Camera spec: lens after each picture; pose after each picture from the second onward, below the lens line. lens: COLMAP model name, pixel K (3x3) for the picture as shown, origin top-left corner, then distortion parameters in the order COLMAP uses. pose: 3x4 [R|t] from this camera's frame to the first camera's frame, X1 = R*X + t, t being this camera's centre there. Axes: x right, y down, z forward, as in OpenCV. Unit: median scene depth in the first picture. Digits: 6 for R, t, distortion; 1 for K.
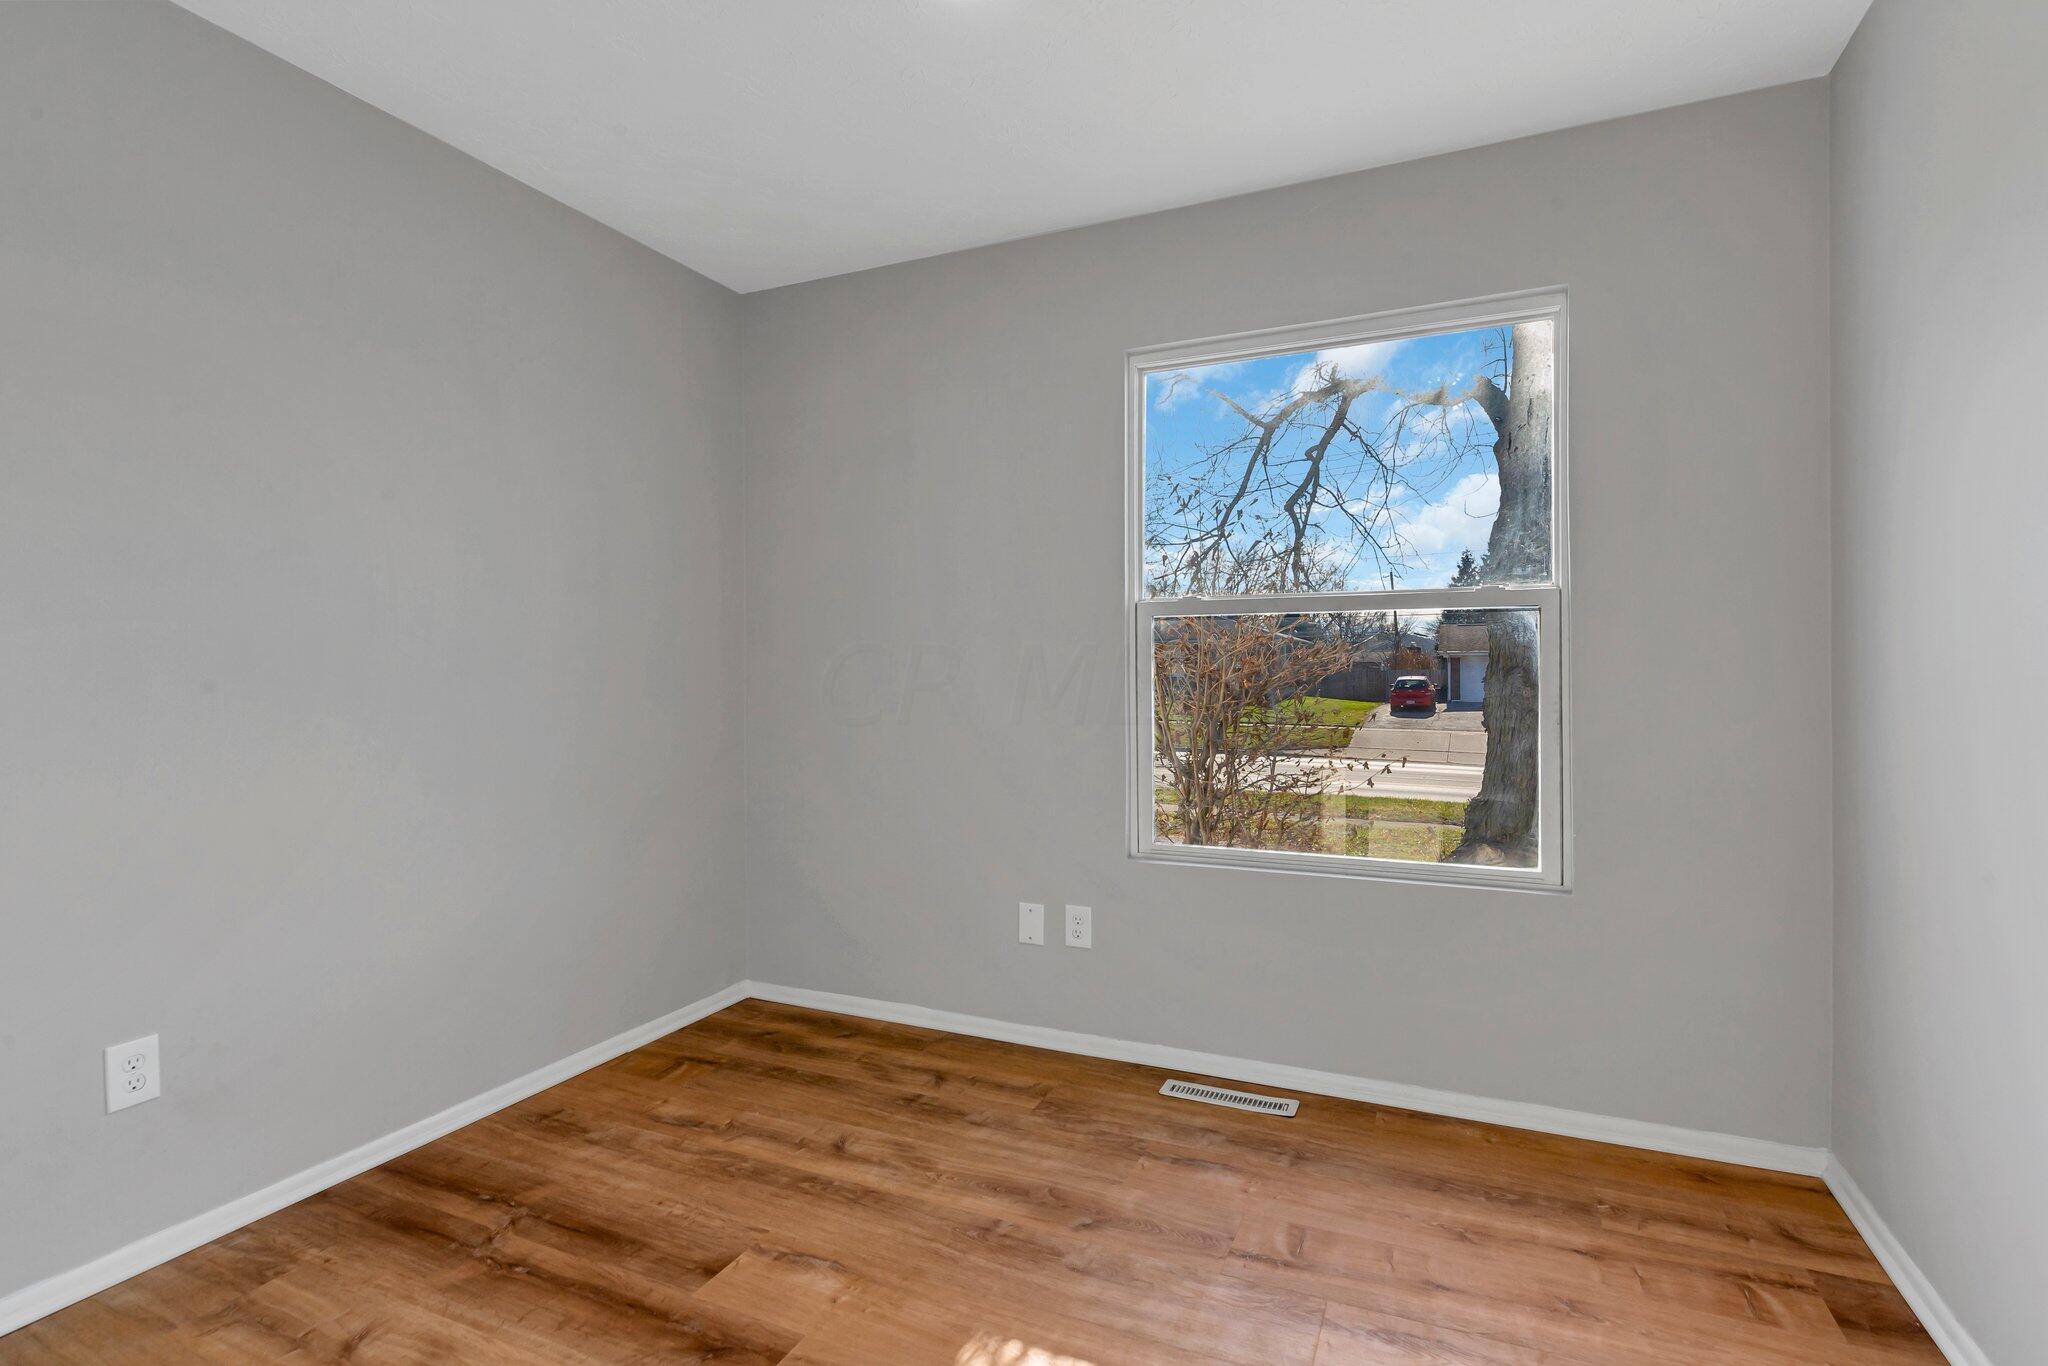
lens RADIAL K [[953.5, 0, 1029.3], [0, 953.5, 680.8], [0, 0, 1]] dist [-0.000906, 0.000329]
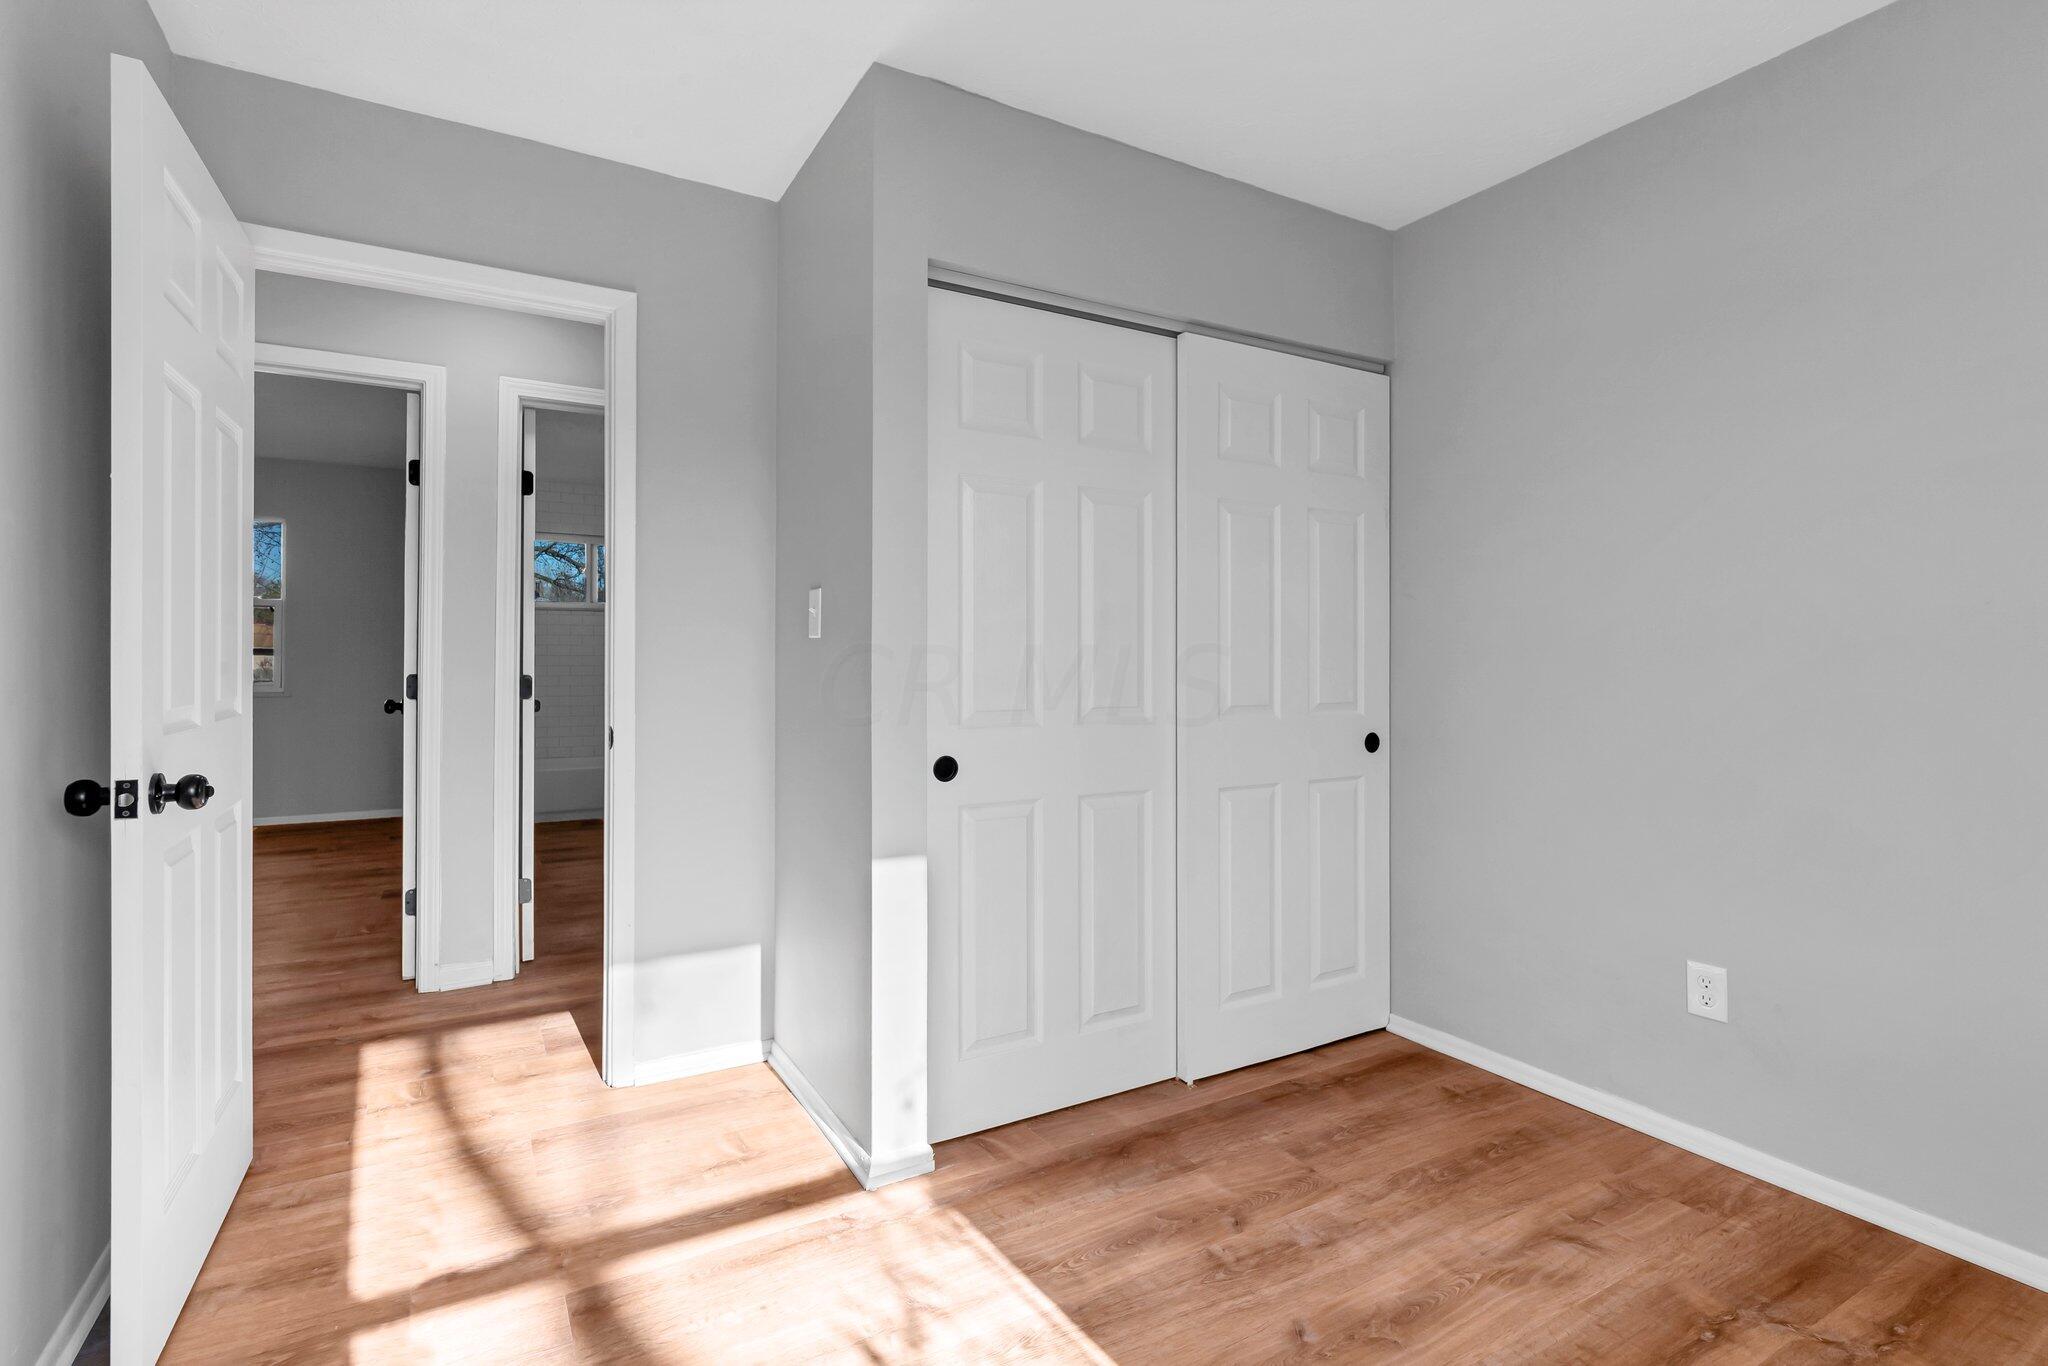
lens RADIAL K [[953.5, 0, 1024.1], [0, 953.5, 676.0], [0, 0, 1]] dist [-0.000906, 0.000329]
pose [[-0.587795, 0.003276, -0.809003, 0.513153], [0.002371, 0.999994, 0.002327, 0.008079], [0.809006, -0.000550, -0.587800, 0.955783]]
